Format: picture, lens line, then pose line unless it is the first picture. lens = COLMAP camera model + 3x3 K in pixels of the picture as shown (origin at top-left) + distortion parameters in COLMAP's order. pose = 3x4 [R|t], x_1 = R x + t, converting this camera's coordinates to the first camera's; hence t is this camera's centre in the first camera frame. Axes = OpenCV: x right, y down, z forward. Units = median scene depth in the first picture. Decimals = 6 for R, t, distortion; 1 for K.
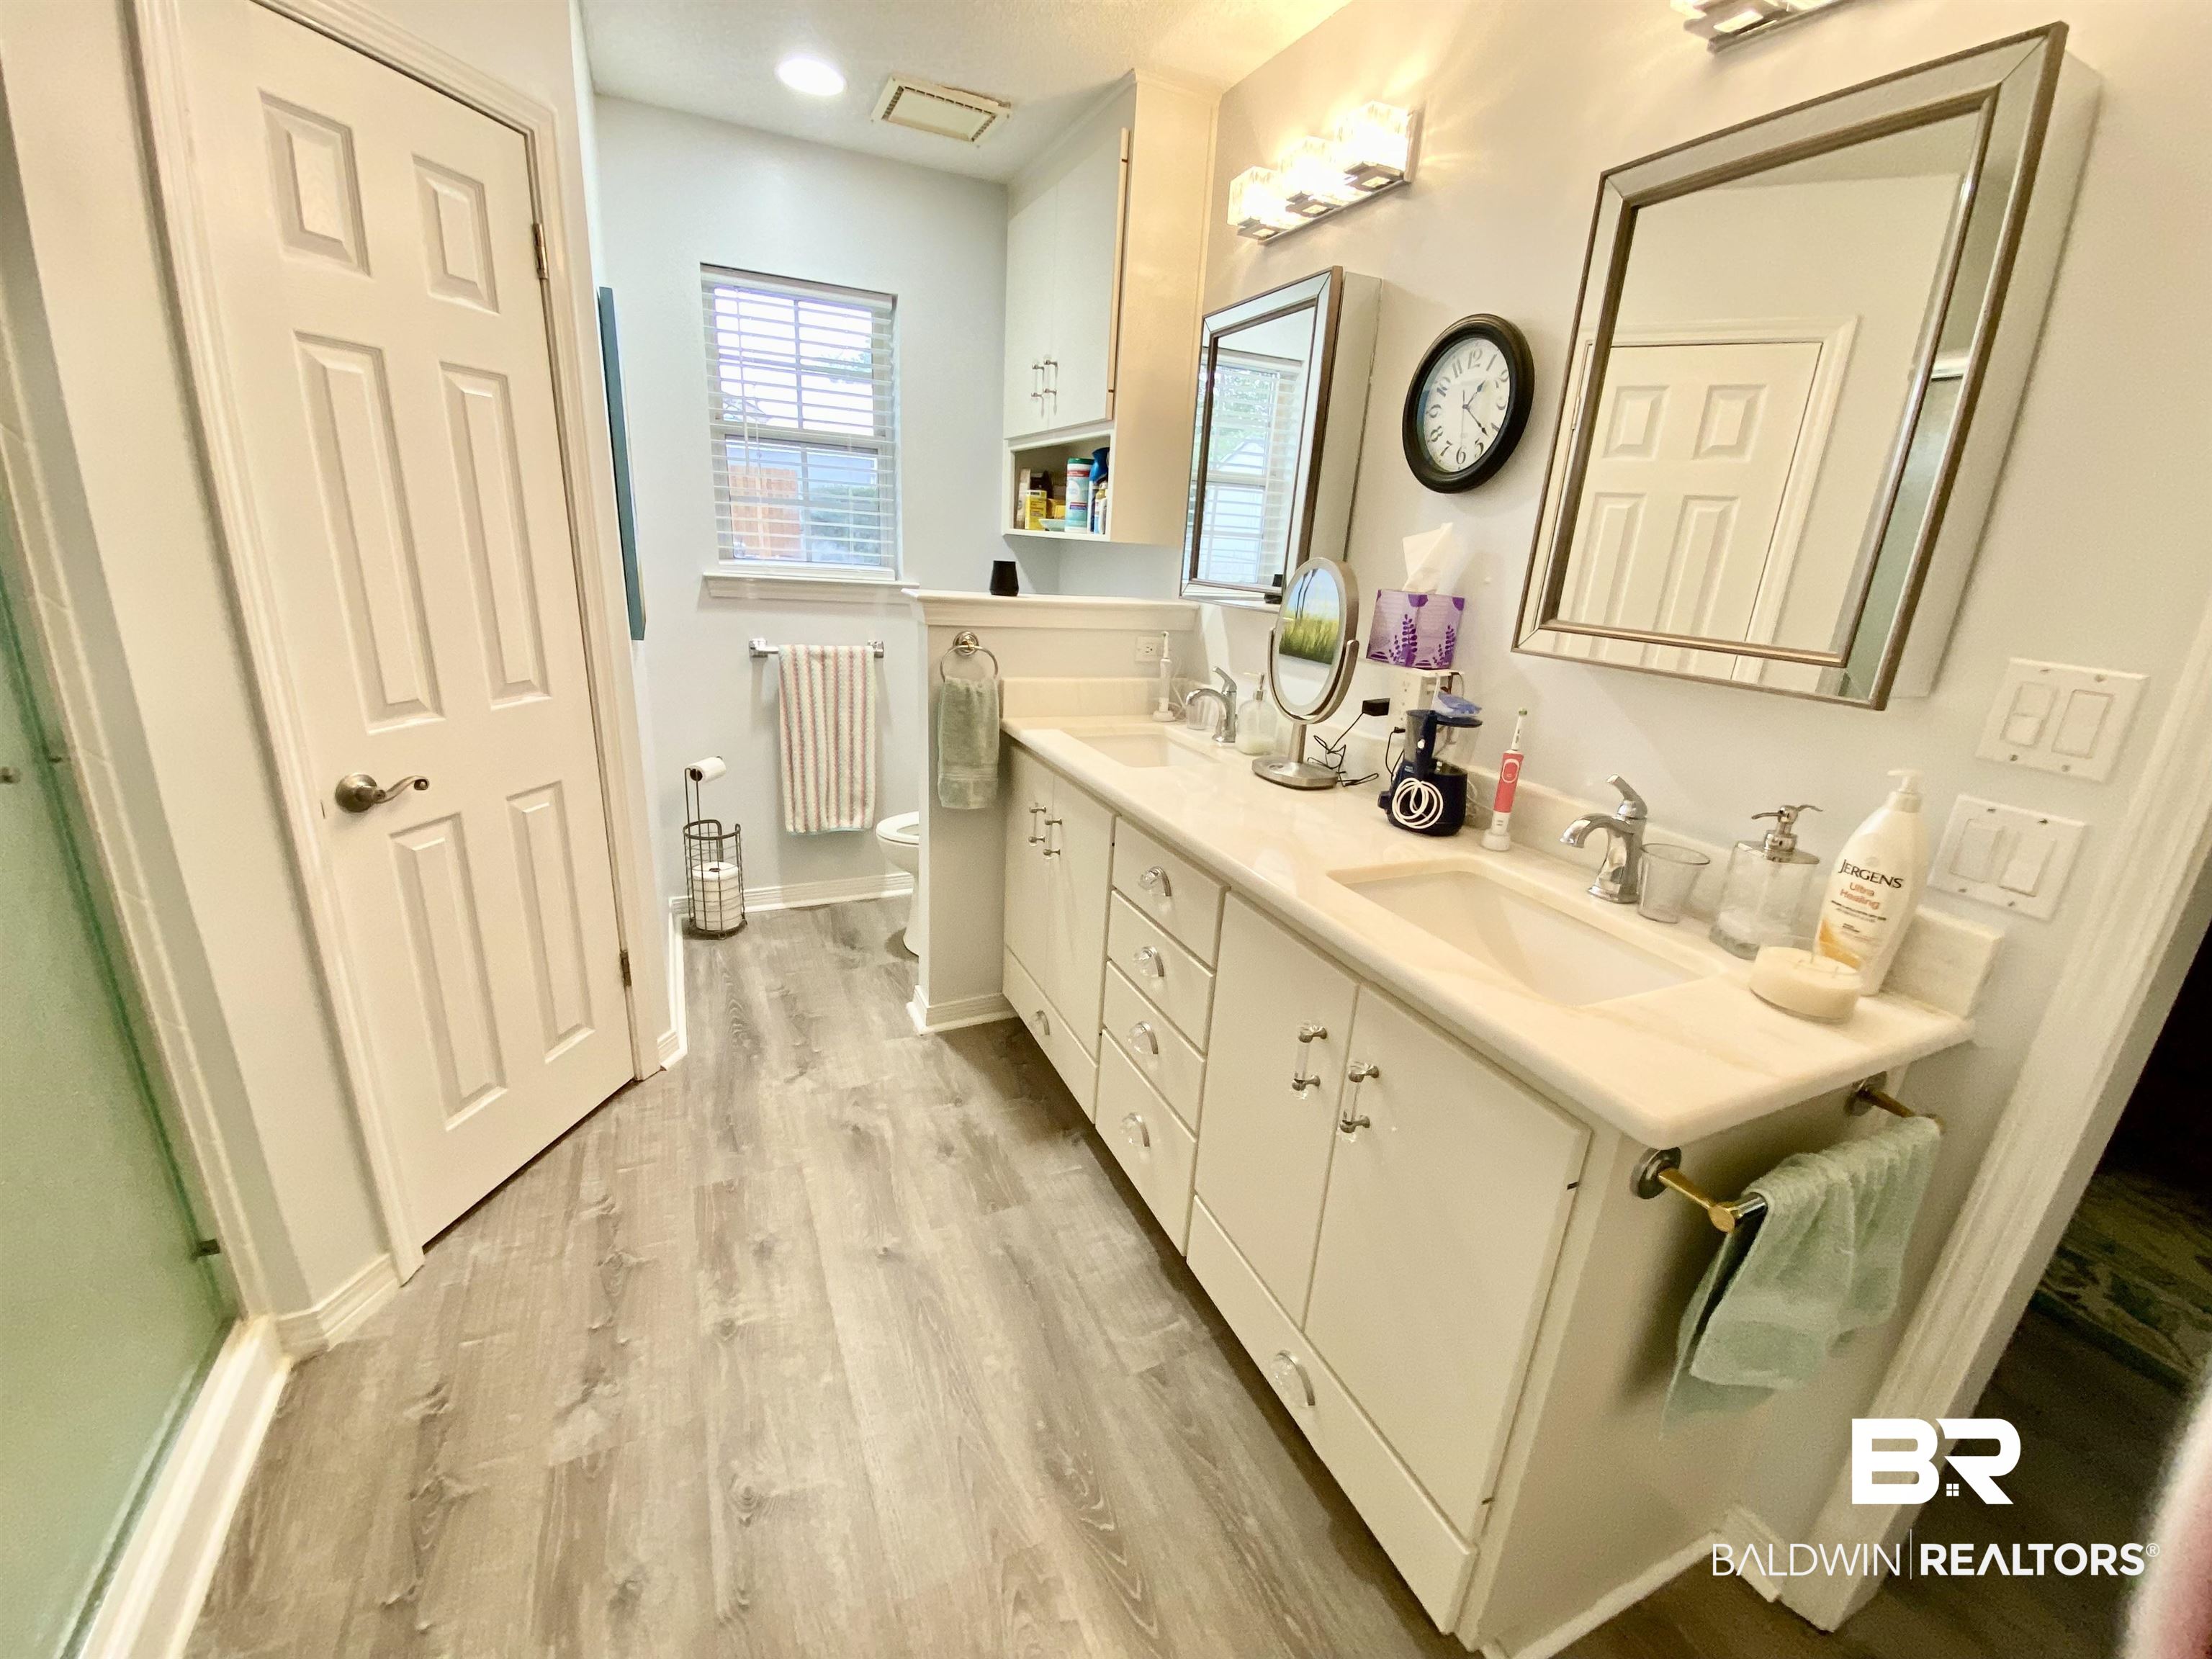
lens RADIAL K [[892.0, 0, 1096.5], [0, 892.0, 828.7], [0, 0, 1]] dist [0.026848, -0.023411]
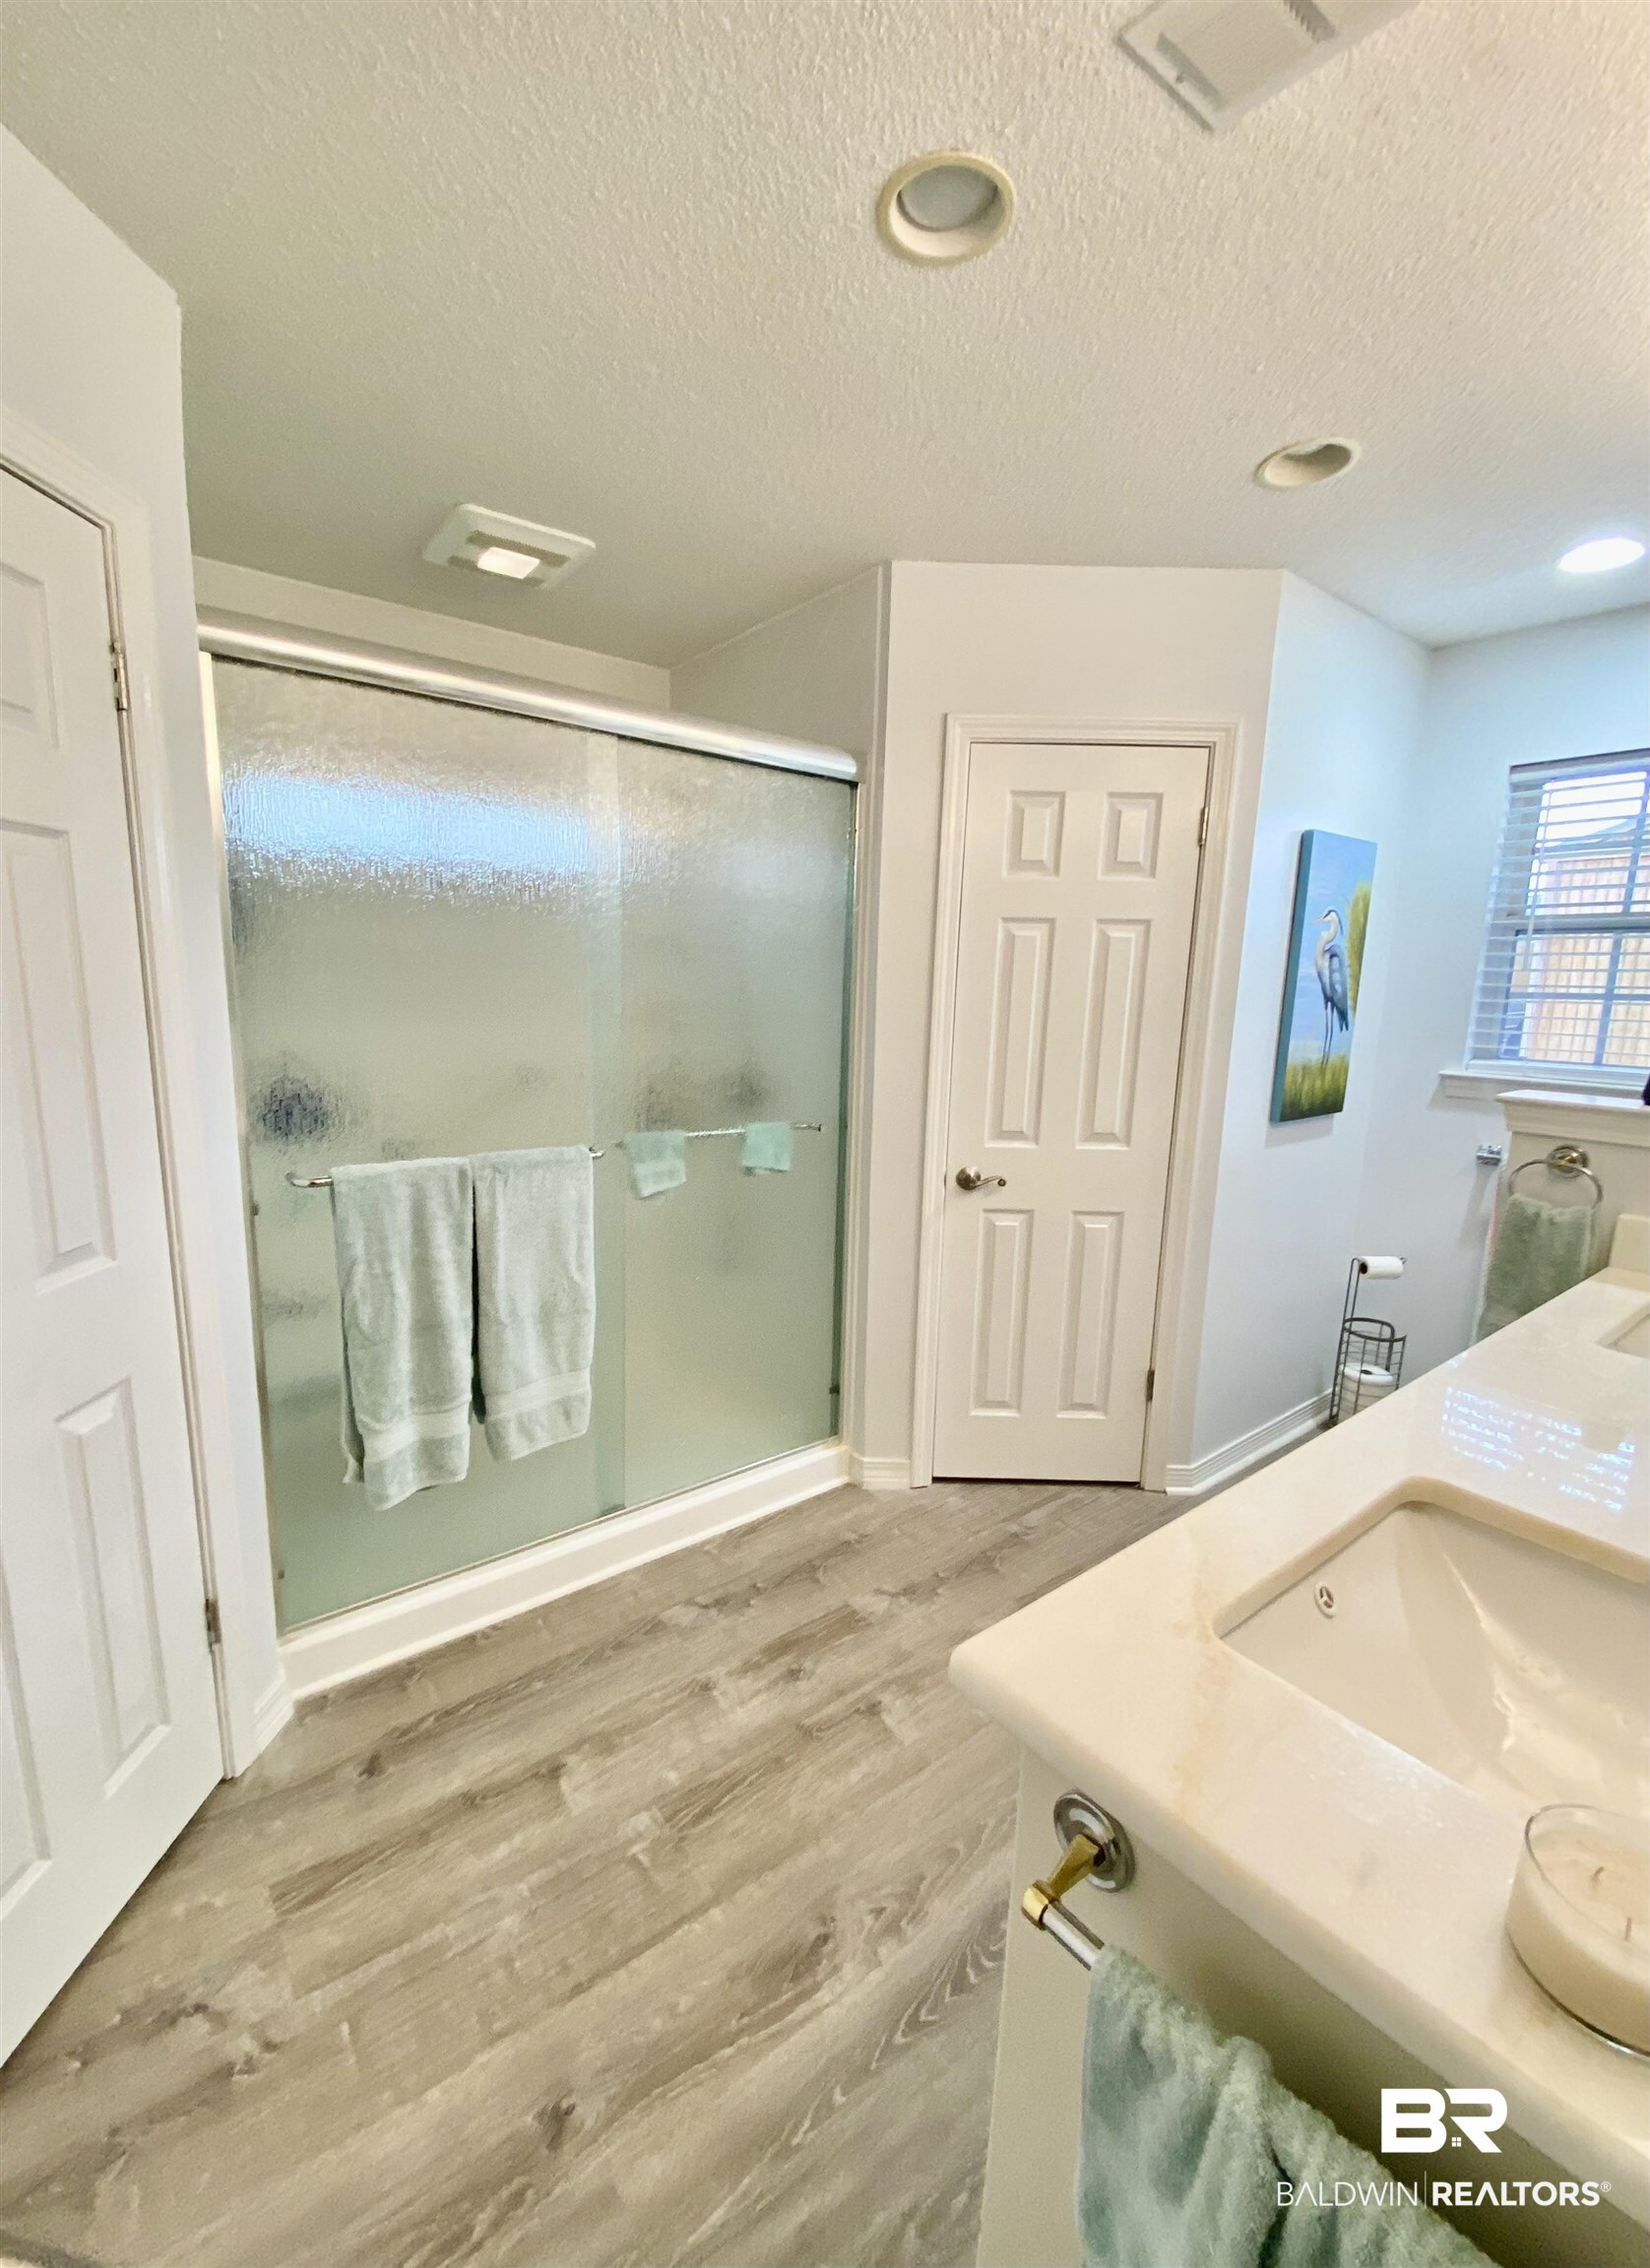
lens RADIAL K [[925.1, 0, 786.5], [0, 925.1, 1155.7], [0, 0, 1]] dist [0.038753, -0.031718]
pose [[0.213056, 0.121553, -0.969449, 0.505096], [-0.312240, 0.948669, 0.050327, -0.040315], [0.925804, 0.291978, 0.240073, 0.177014]]
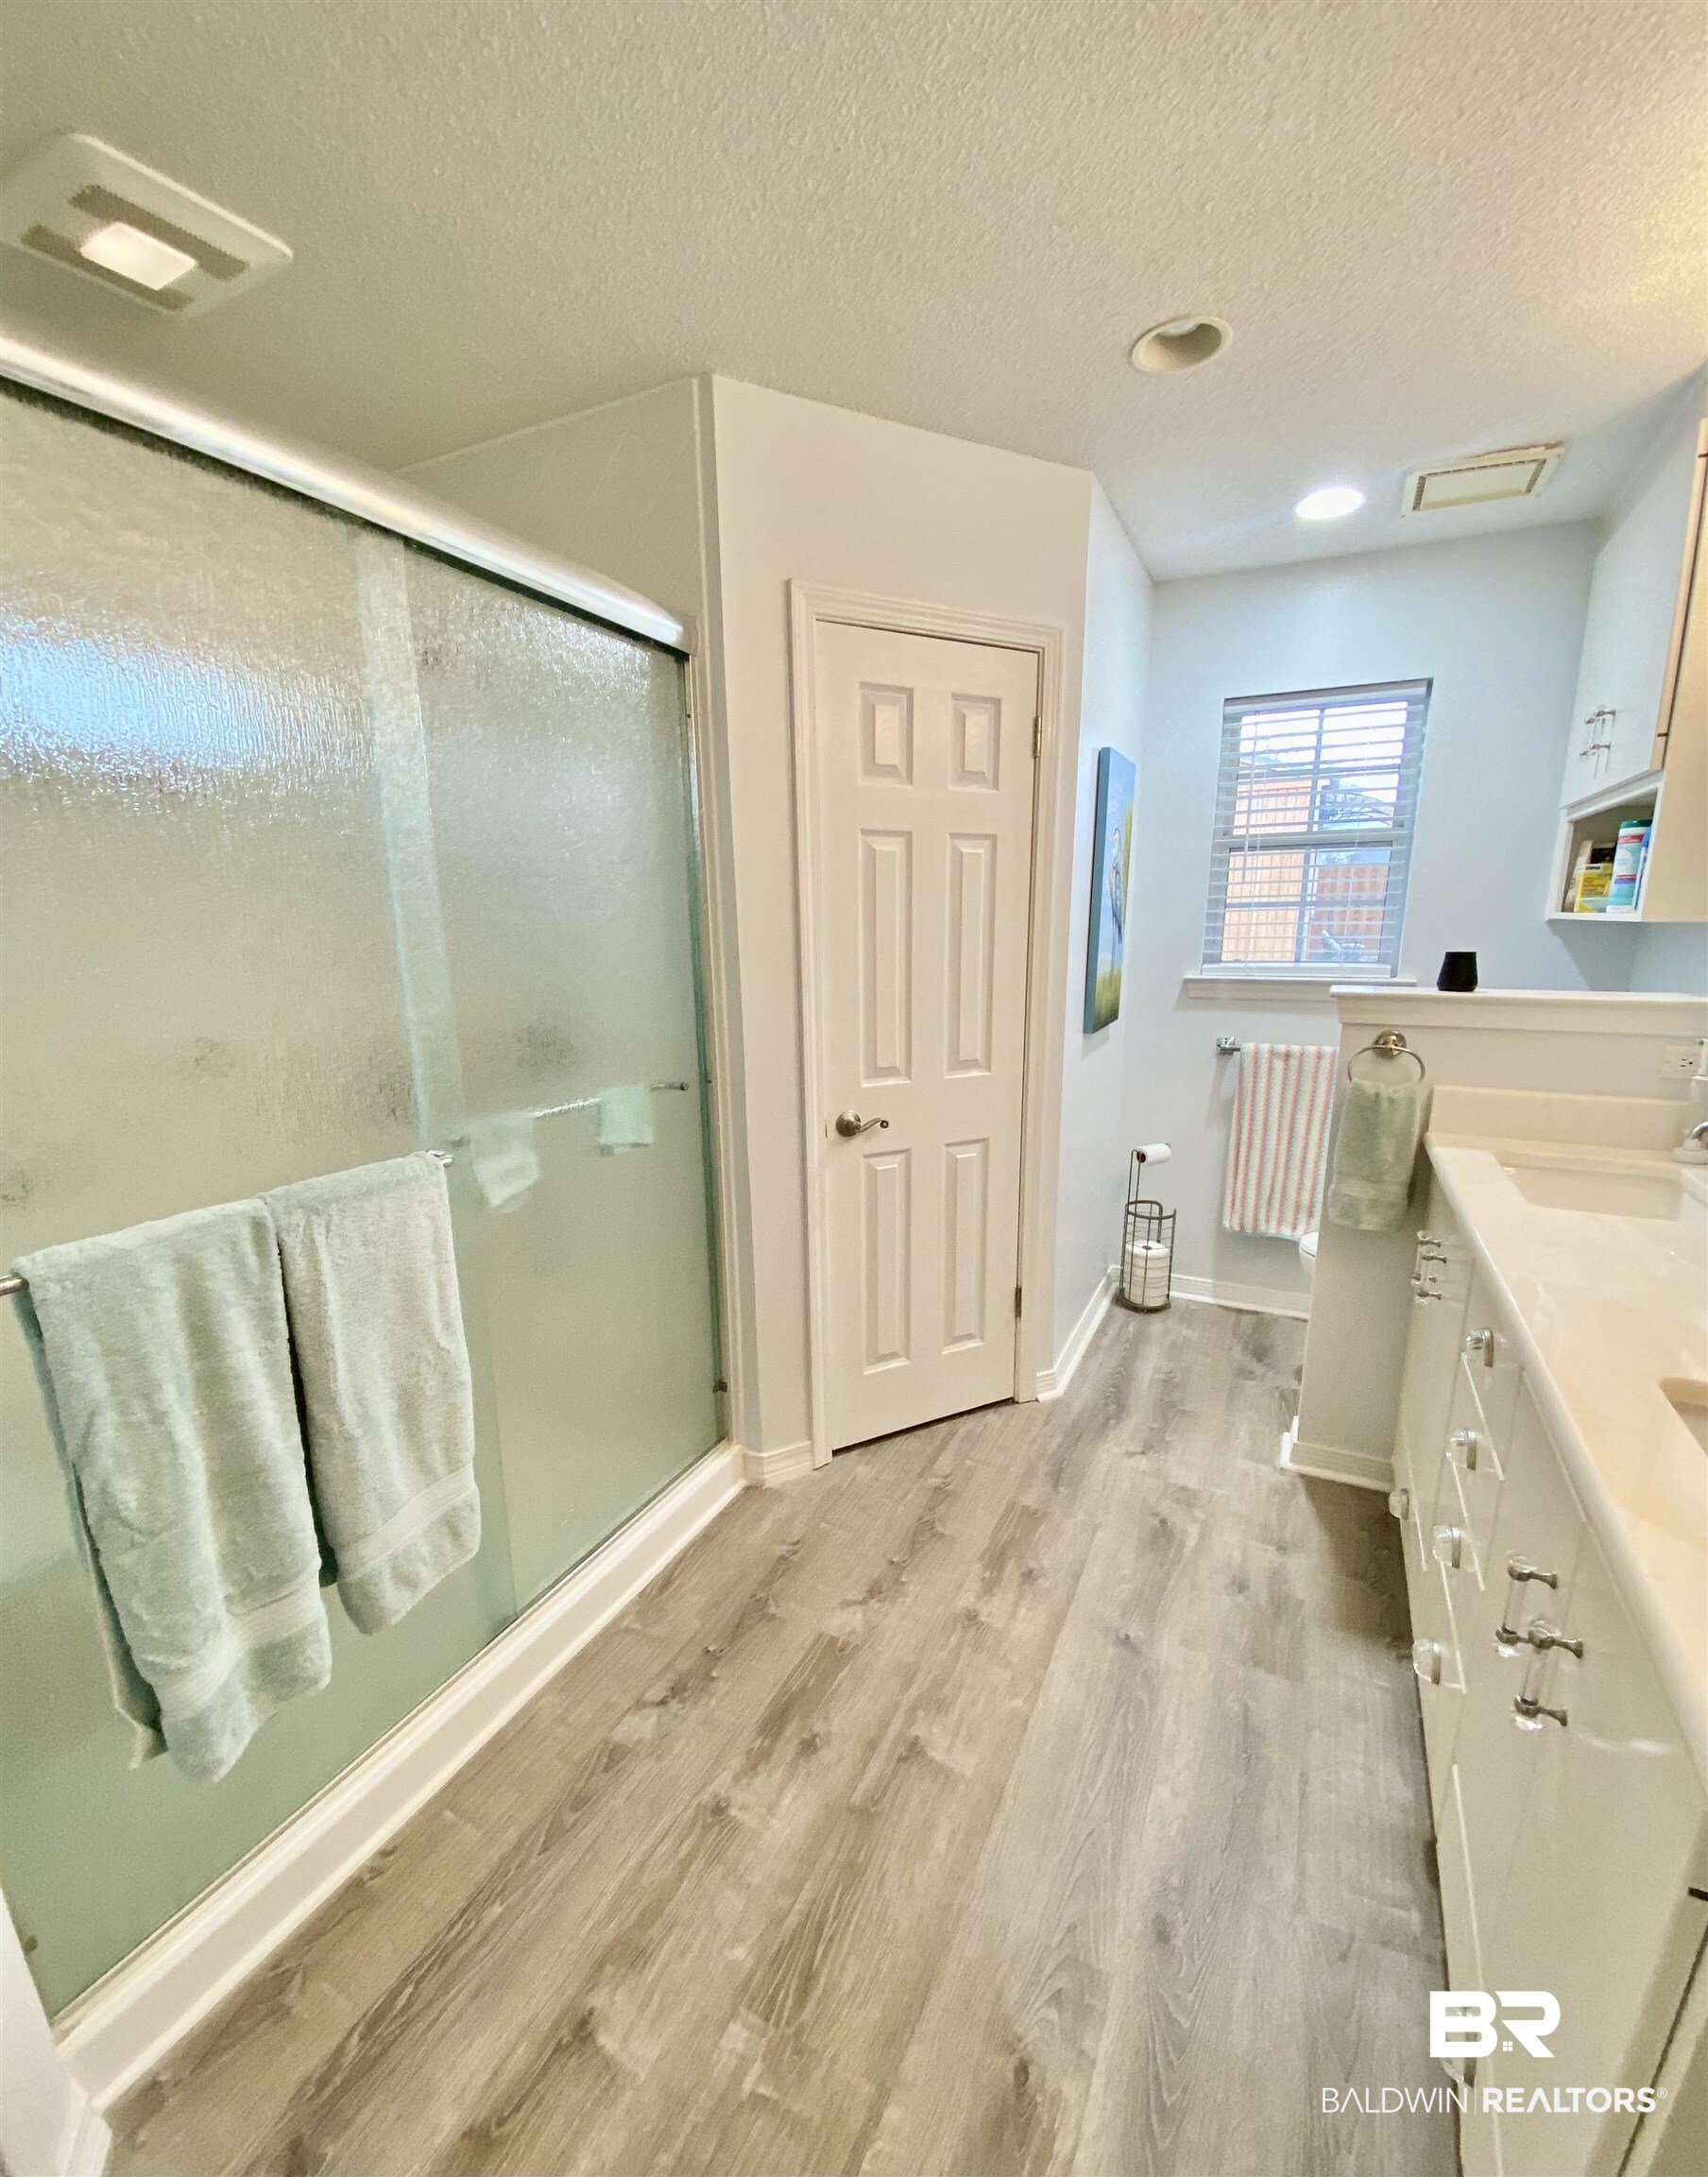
lens RADIAL K [[918.3, 0, 854.3], [0, 918.3, 1134.1], [0, 0, 1]] dist [0.021559, -0.017686]
pose [[0.629245, 0.112592, -0.769008, 0.240138], [-0.195826, 0.980497, -0.016680, 0.000011], [0.752132, 0.161088, 0.639021, 0.023483]]
